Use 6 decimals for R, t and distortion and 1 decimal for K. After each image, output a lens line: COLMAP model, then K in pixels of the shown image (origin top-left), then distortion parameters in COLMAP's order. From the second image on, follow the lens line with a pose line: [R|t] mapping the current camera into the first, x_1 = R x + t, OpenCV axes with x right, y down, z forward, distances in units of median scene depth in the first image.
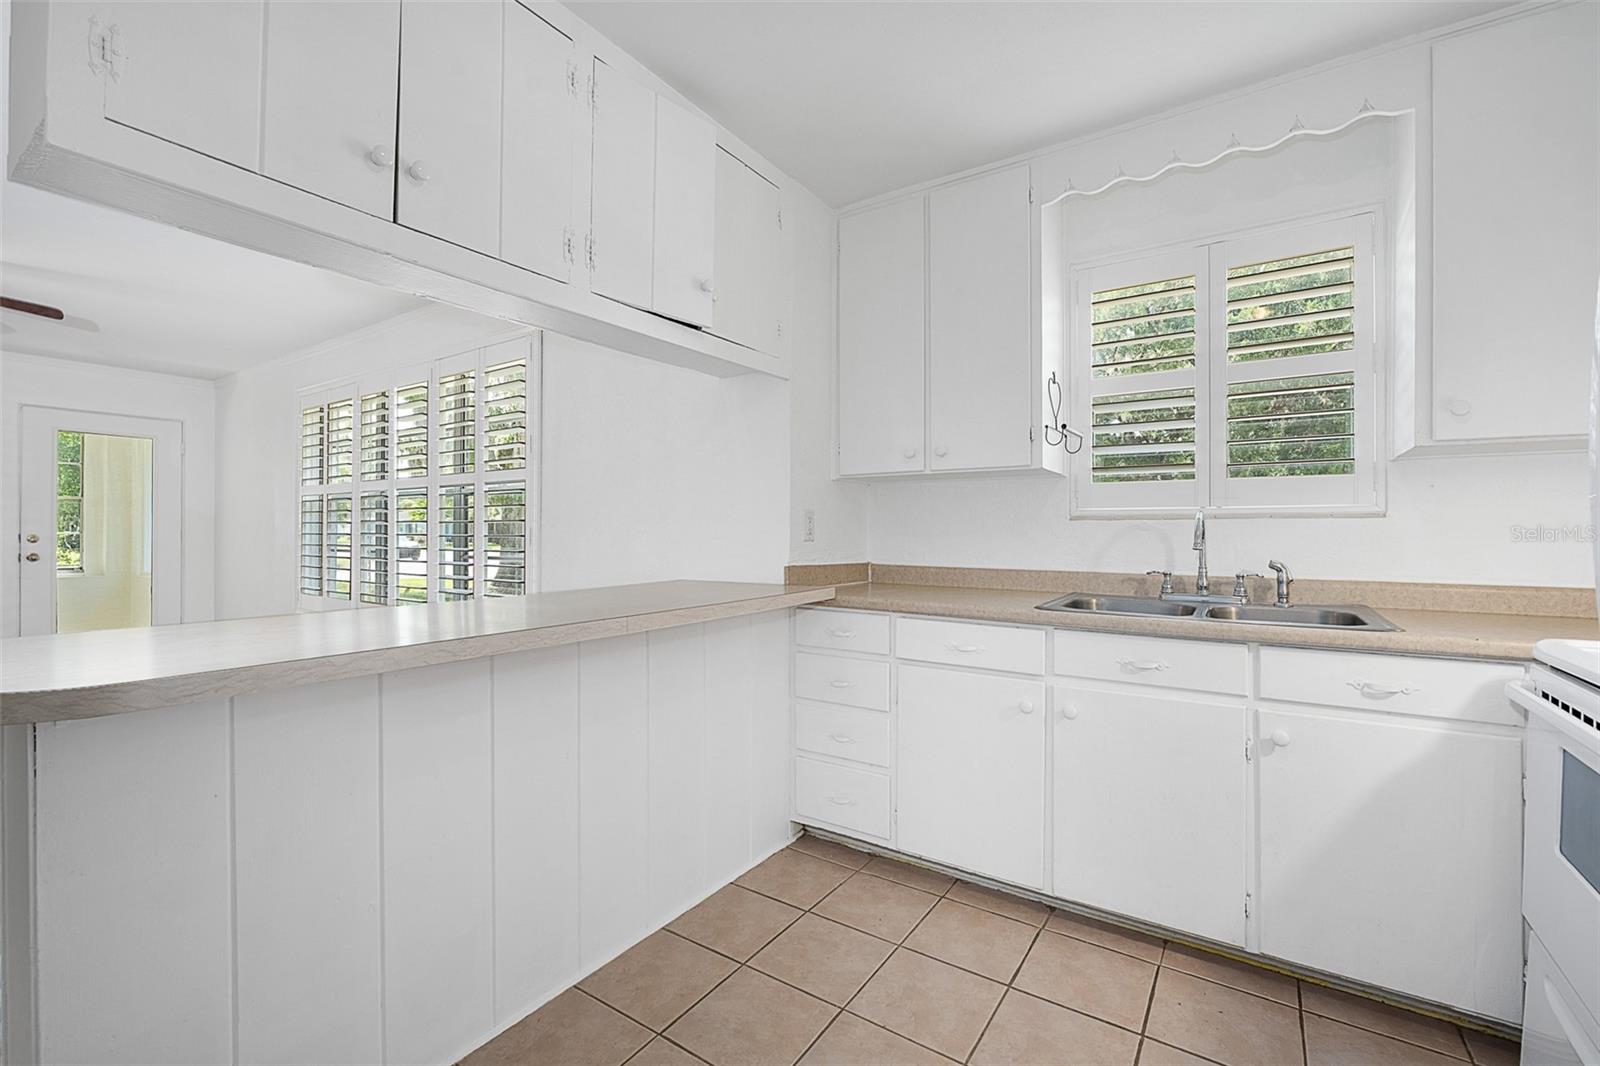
lens RADIAL K [[683.0, 0, 795.9], [0, 683.0, 529.1], [0, 0, 1]] dist [-0.001295, -0.000060]
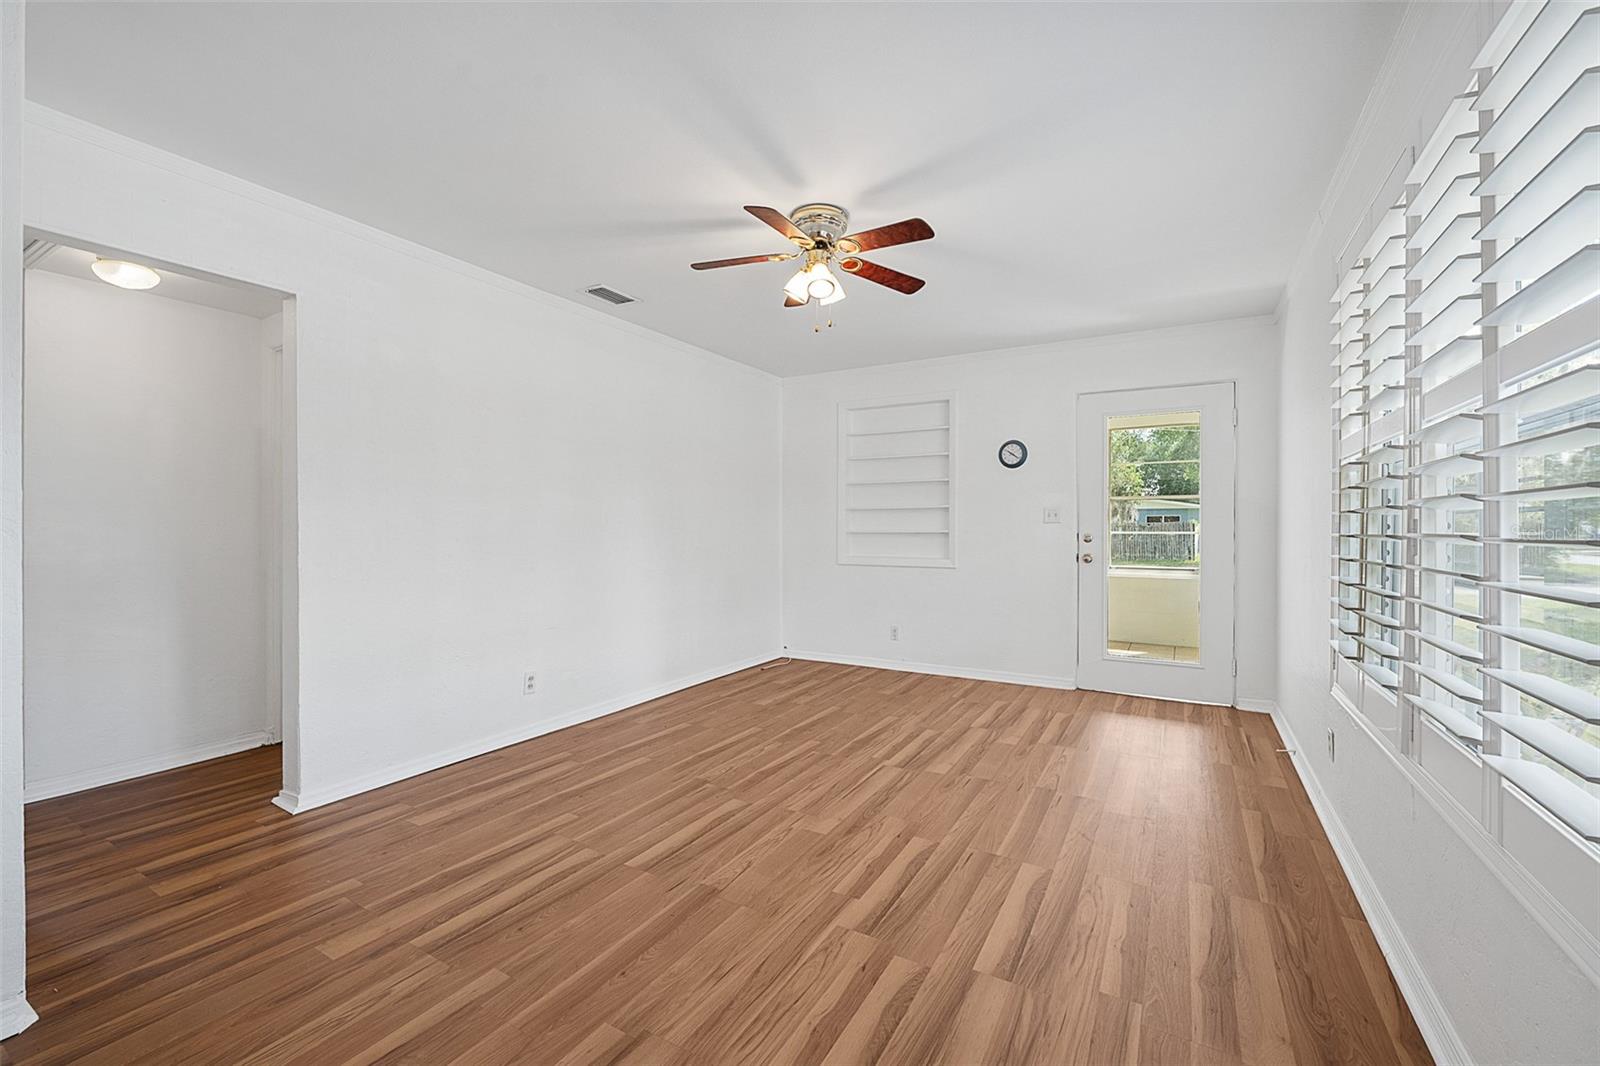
lens RADIAL K [[642.7, 0, 796.3], [0, 642.7, 531.7], [0, 0, 1]] dist [-0.002052, -0.000122]
pose [[0.054099, 0.002515, -0.998532, -0.649130], [-0.002930, 0.999993, 0.002360, 0.010199], [0.998531, 0.002798, 0.054106, 1.328980]]
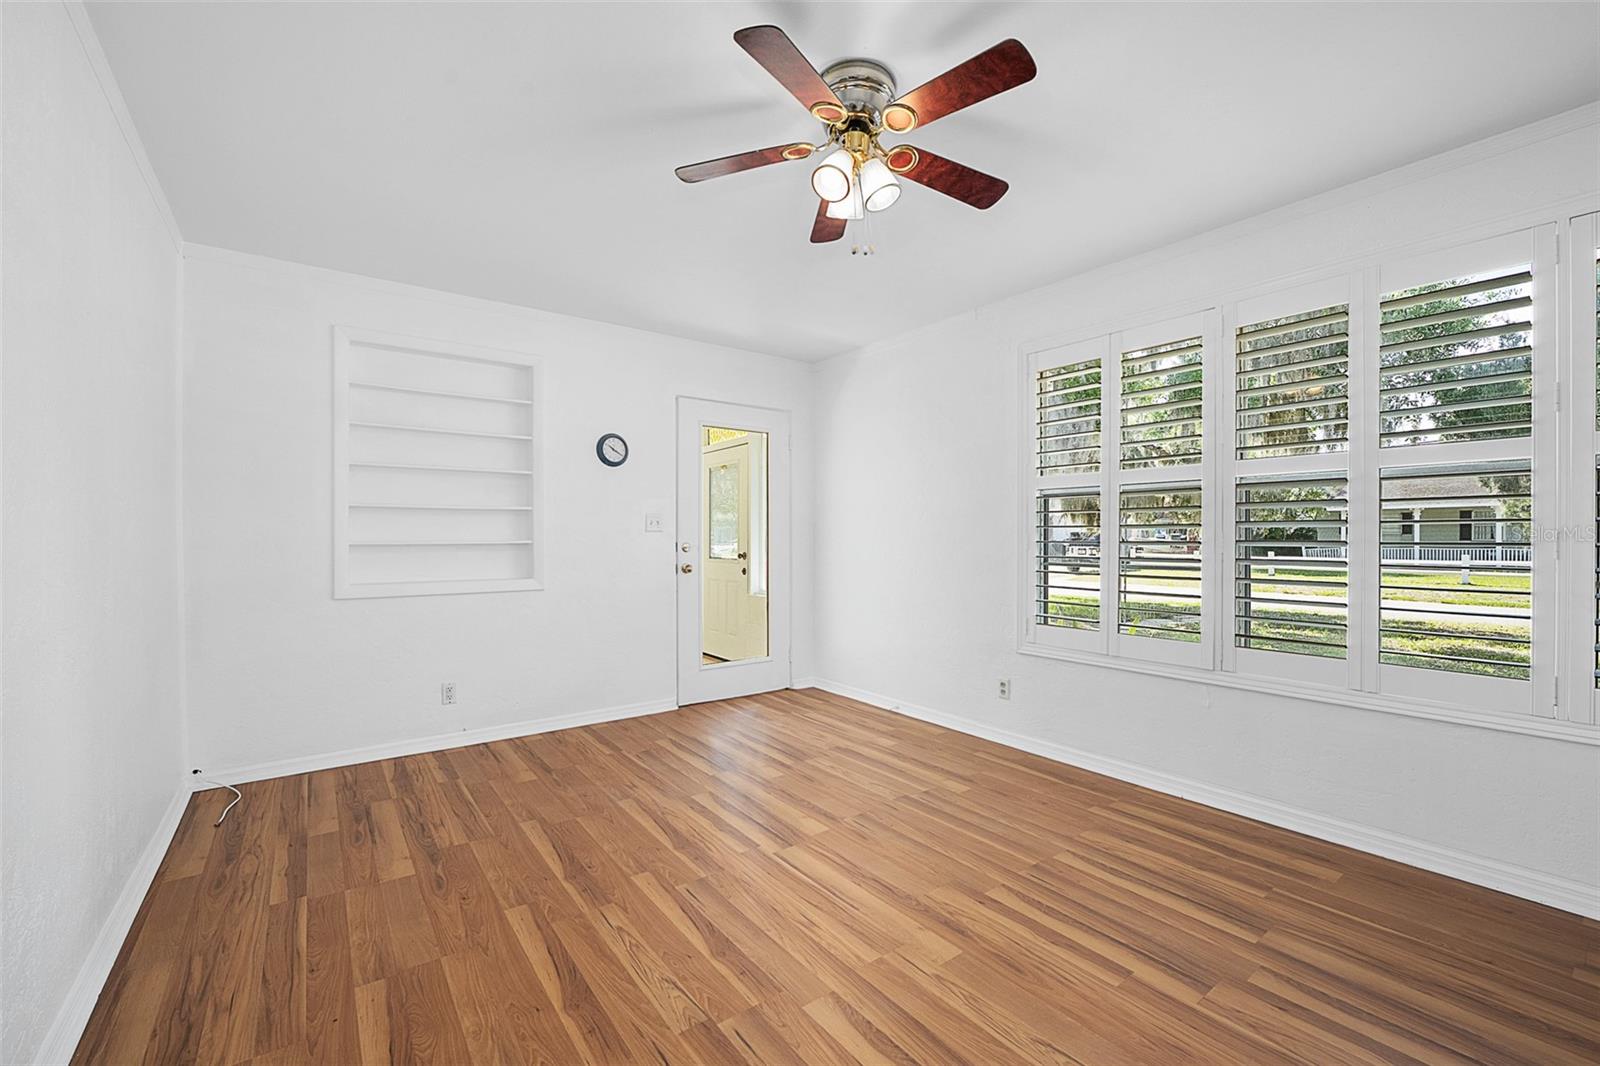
lens RADIAL K [[659.4, 0, 776.1], [0, 659.4, 538.0], [0, 0, 1]] dist [-0.012298, 0.000624]
pose [[0.935785, -0.002359, -0.352562, -1.717404], [0.001928, 0.999997, -0.001575, 0.007915], [0.352565, 0.000794, 0.935787, 0.543692]]
